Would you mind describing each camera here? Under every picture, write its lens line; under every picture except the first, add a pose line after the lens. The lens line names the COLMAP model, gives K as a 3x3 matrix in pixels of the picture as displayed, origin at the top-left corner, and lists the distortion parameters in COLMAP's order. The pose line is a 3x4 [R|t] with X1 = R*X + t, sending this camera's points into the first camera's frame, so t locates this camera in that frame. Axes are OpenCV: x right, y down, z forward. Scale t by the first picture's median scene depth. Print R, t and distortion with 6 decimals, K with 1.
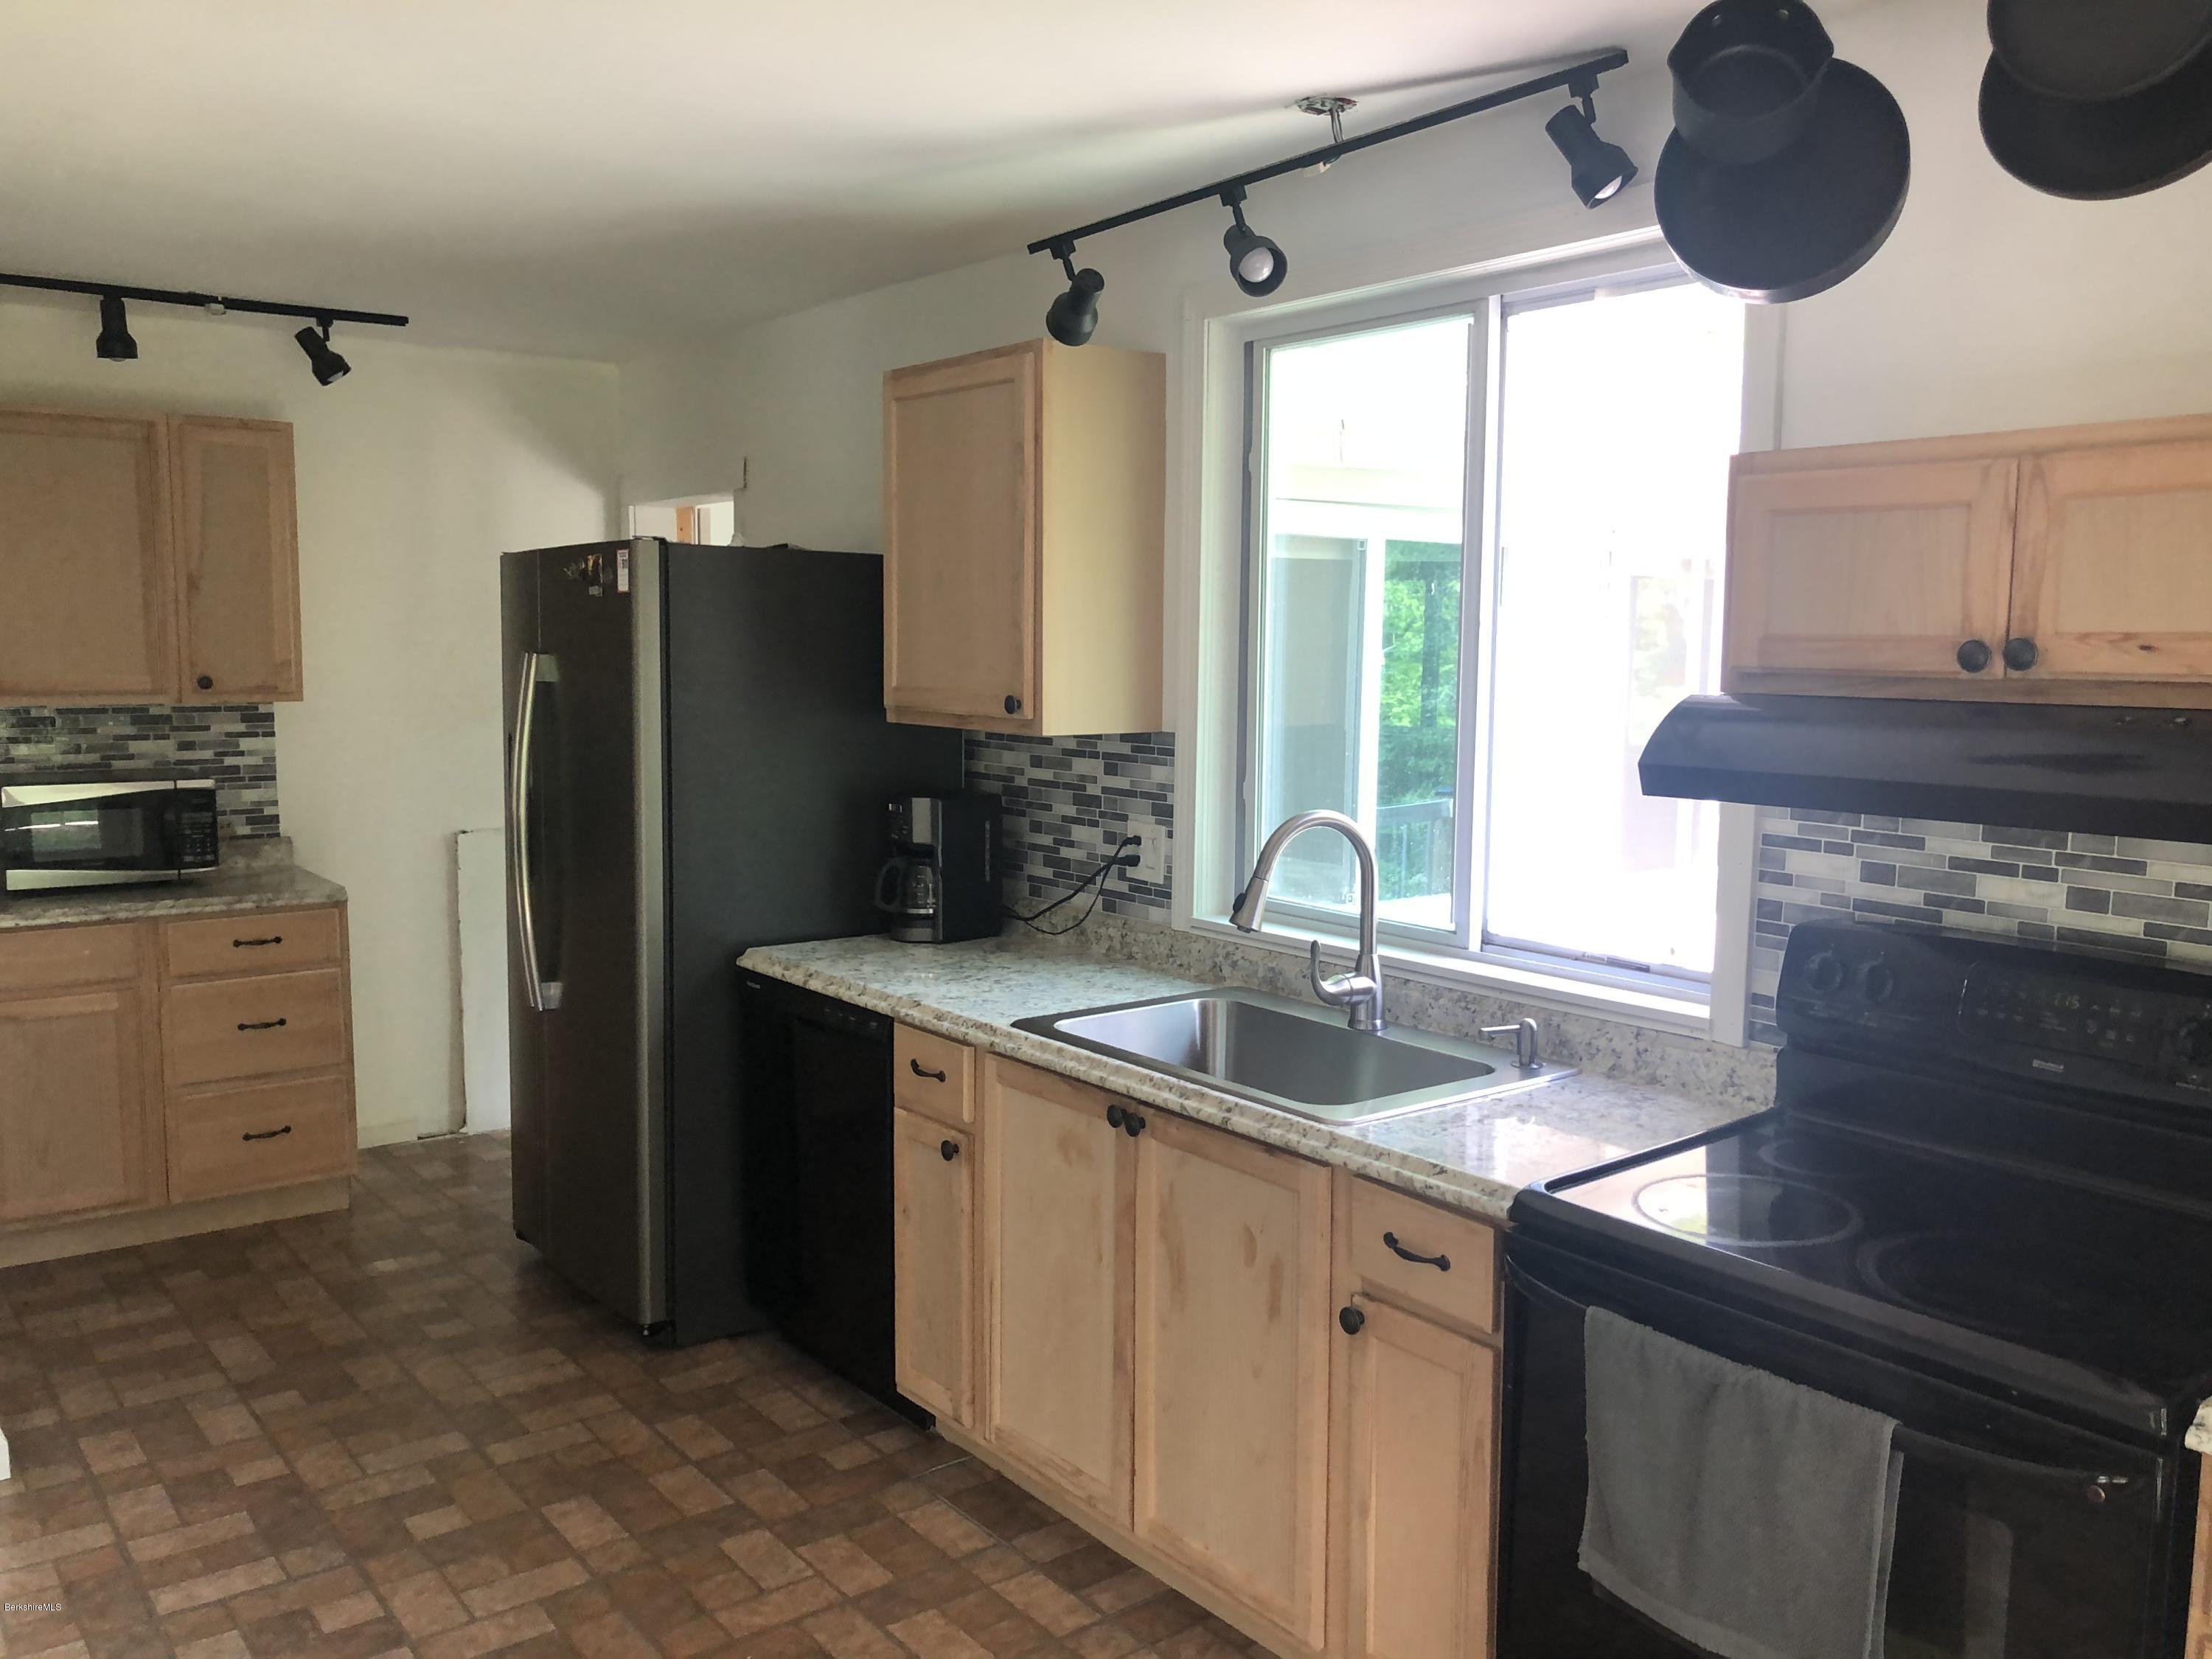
lens RADIAL K [[1828.2, 0, 1112.7], [0, 1828.2, 827.6], [0, 0, 1]] dist [0.043618, -0.041450]
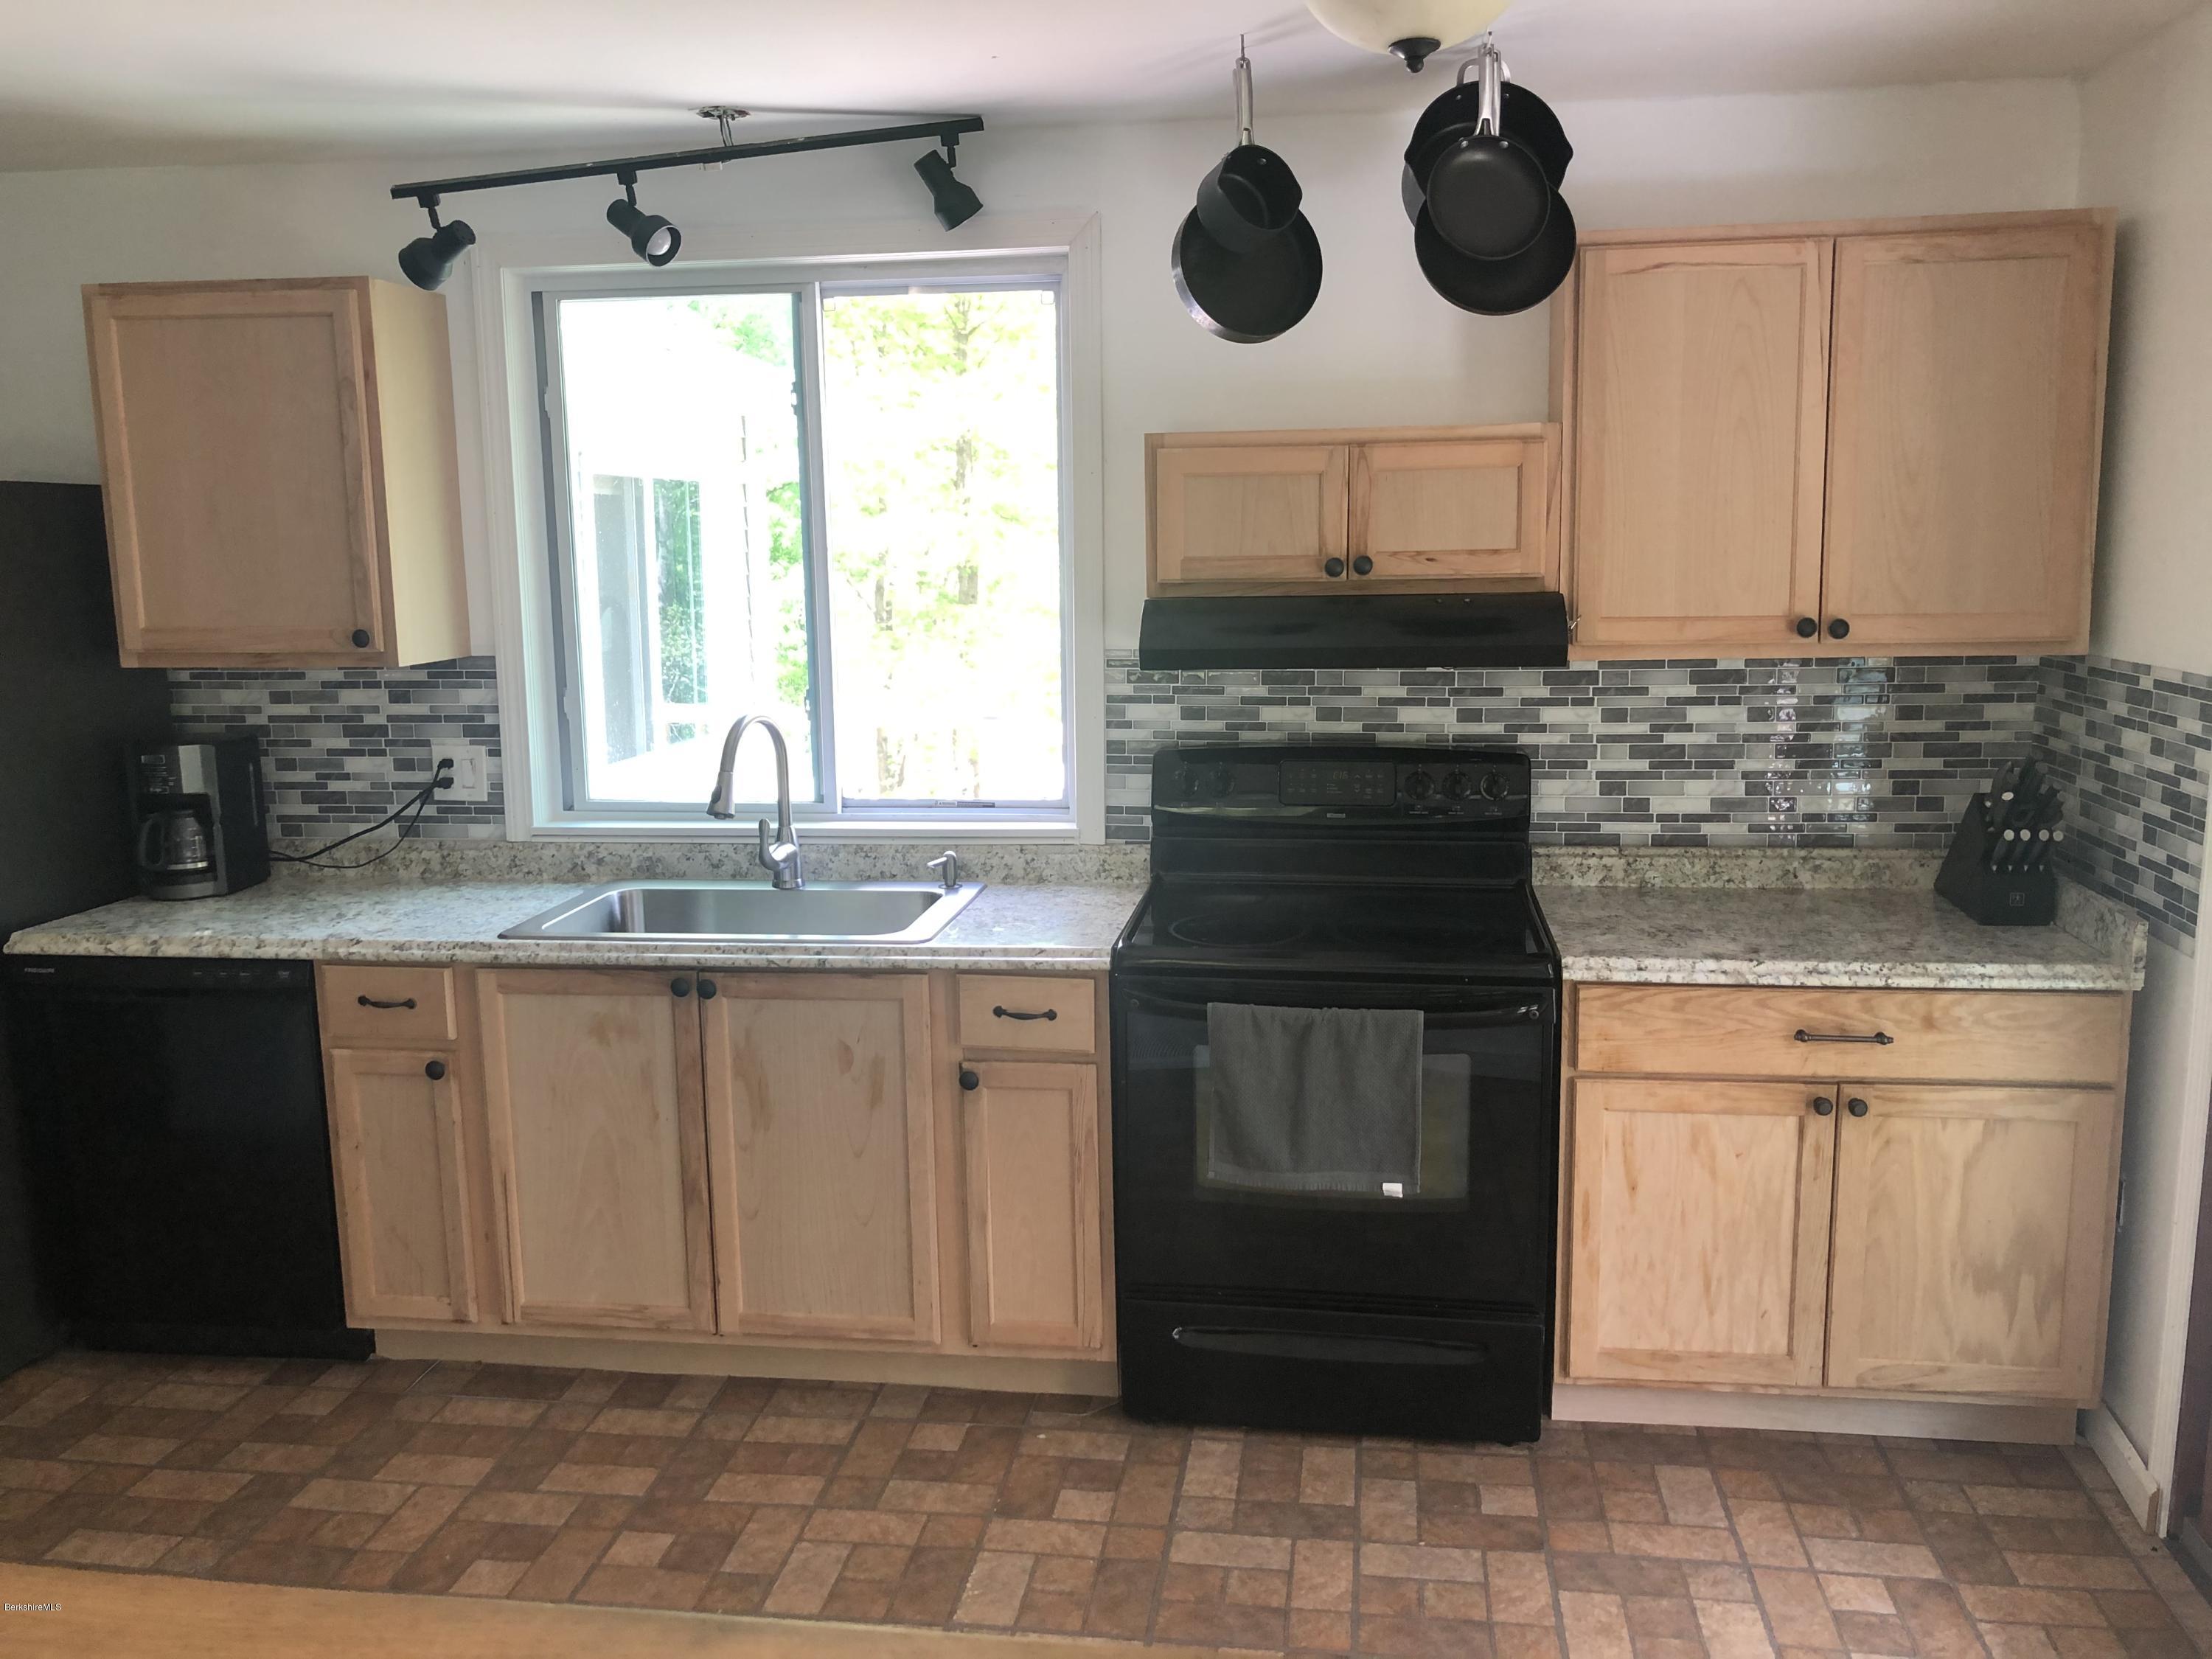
lens RADIAL K [[1828.2, 0, 1111.7], [0, 1828.2, 816.3], [0, 0, 1]] dist [0.043618, -0.041450]
pose [[0.710429, -0.128725, 0.691896, -0.540807], [0.094807, 0.991673, 0.087152, -0.022168], [-0.697354, 0.003681, 0.716717, -0.019239]]
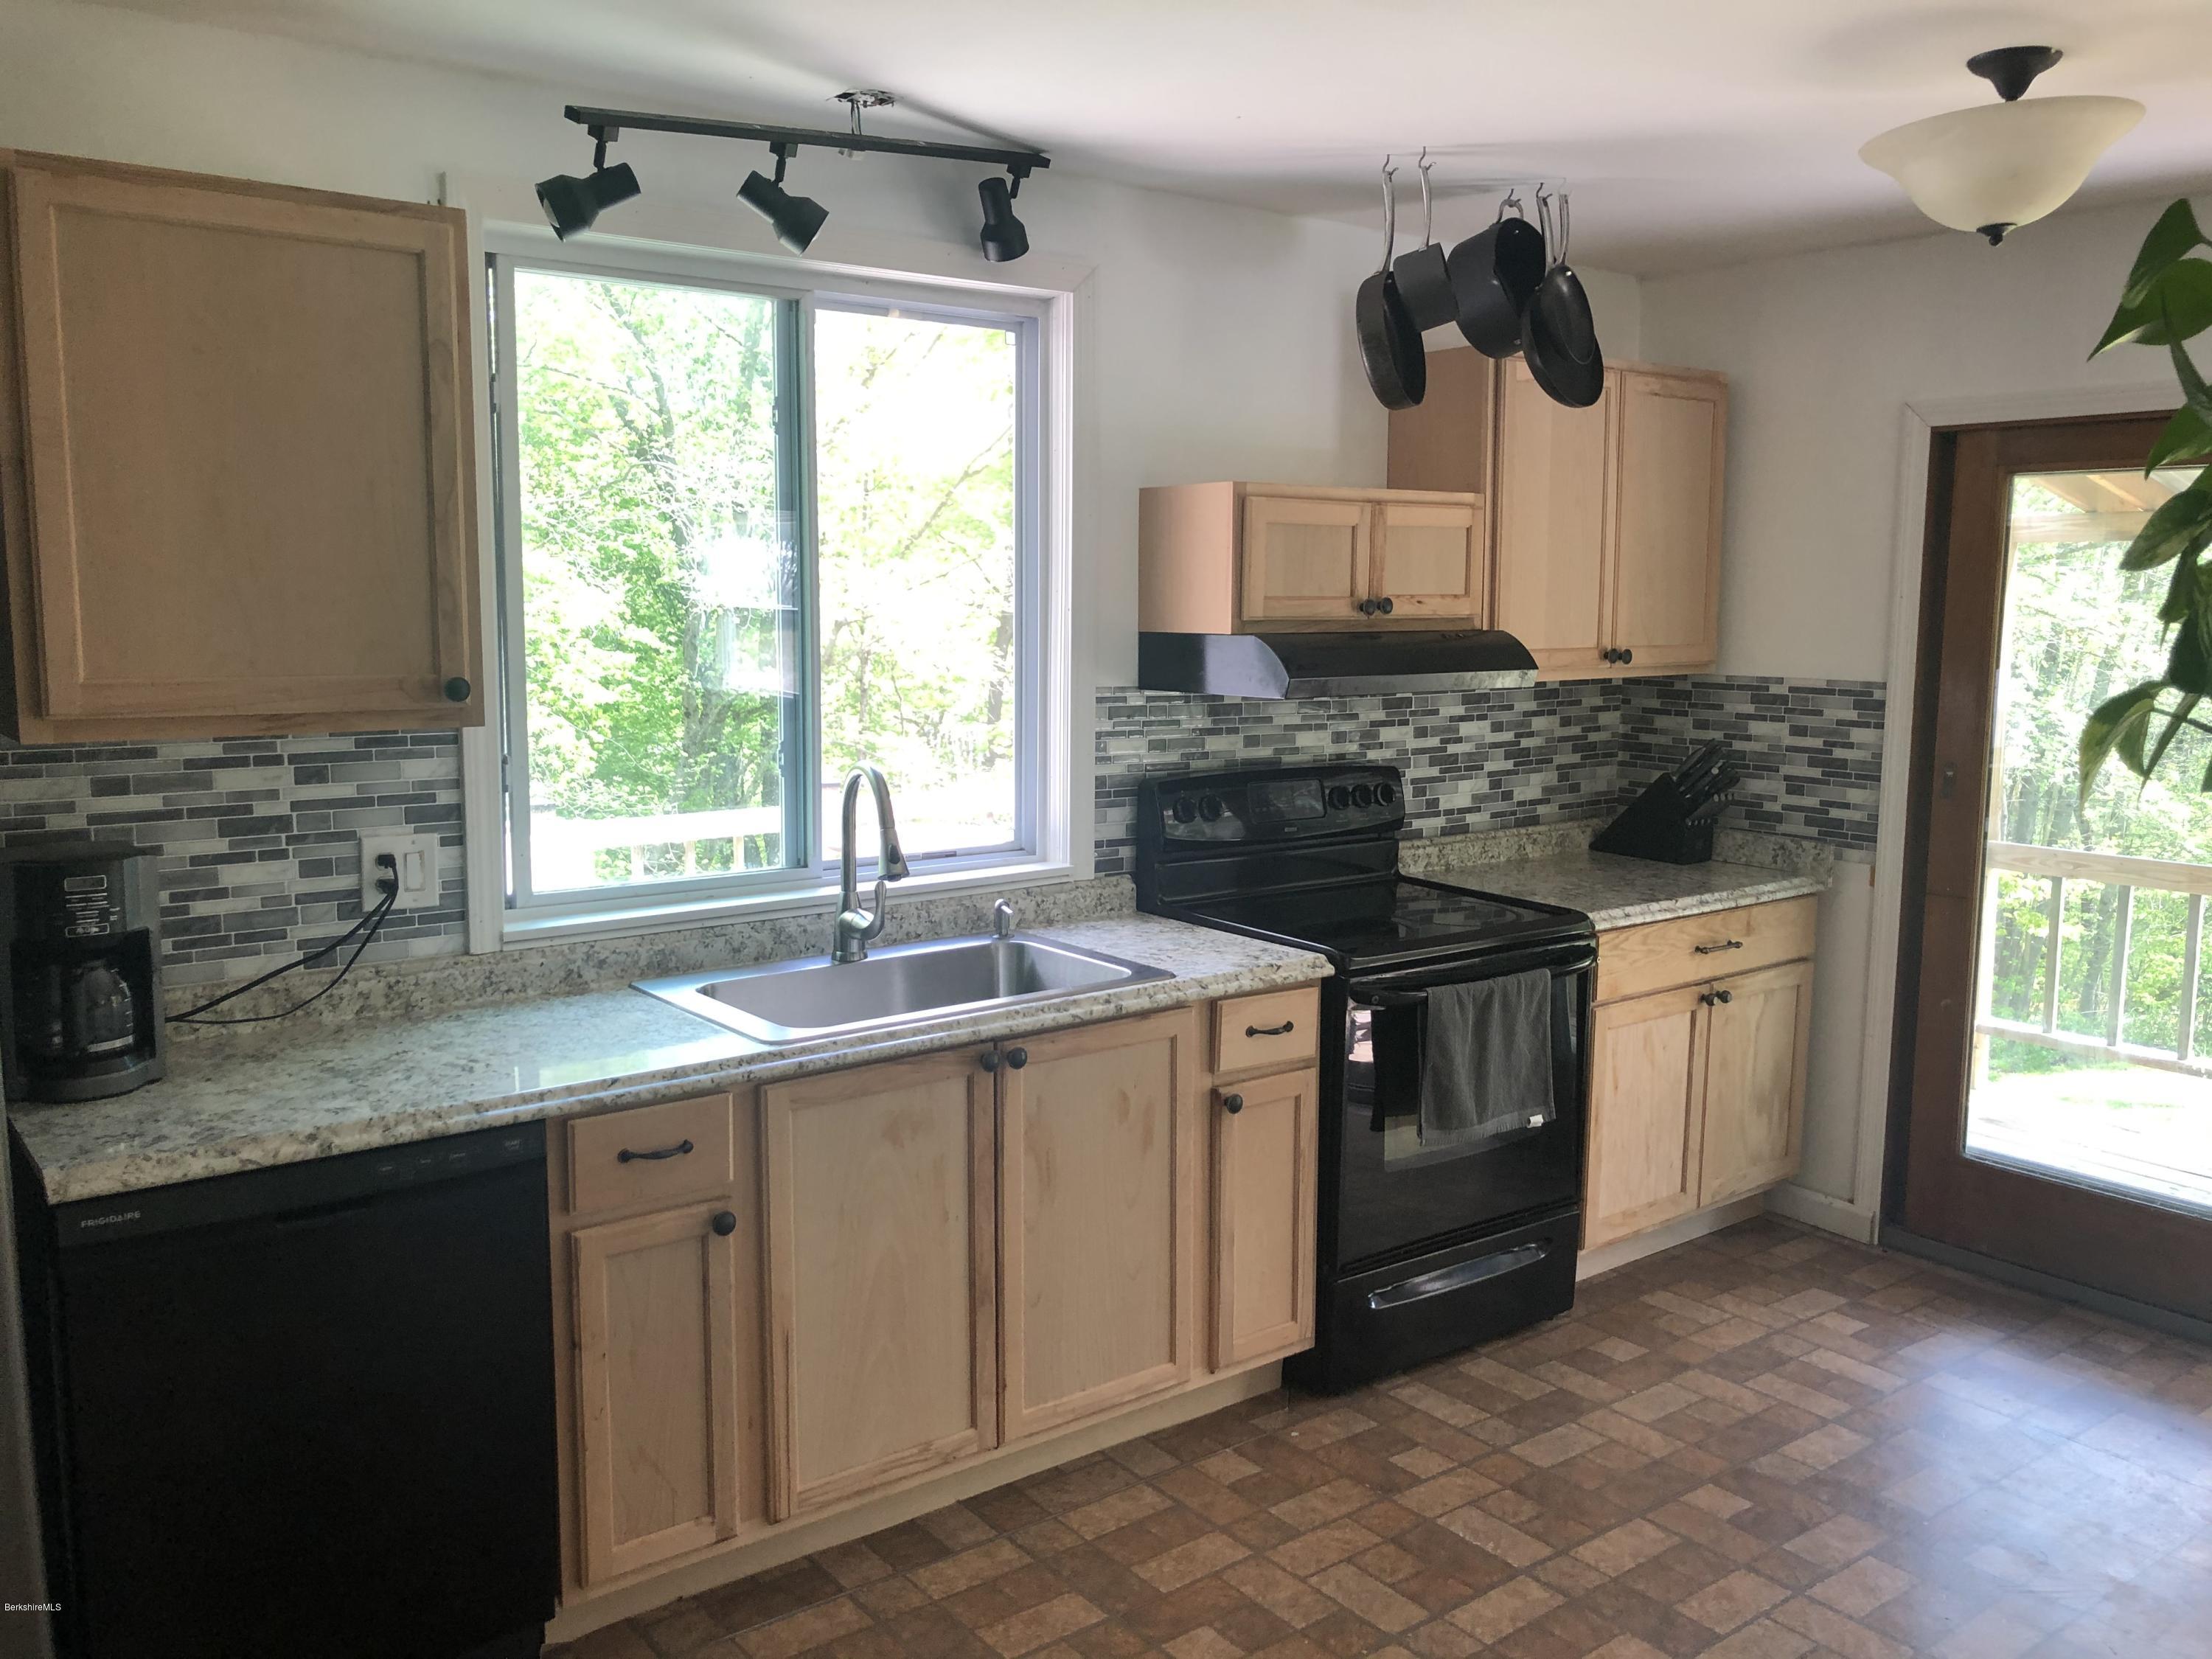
lens RADIAL K [[1828.2, 0, 1115.8], [0, 1828.2, 821.0], [0, 0, 1]] dist [0.043618, -0.041450]
pose [[-0.012478, -0.130870, 0.991321, -0.924847], [0.101304, 0.986132, 0.131460, -0.097723], [-0.994777, 0.102065, 0.000953, 0.832775]]
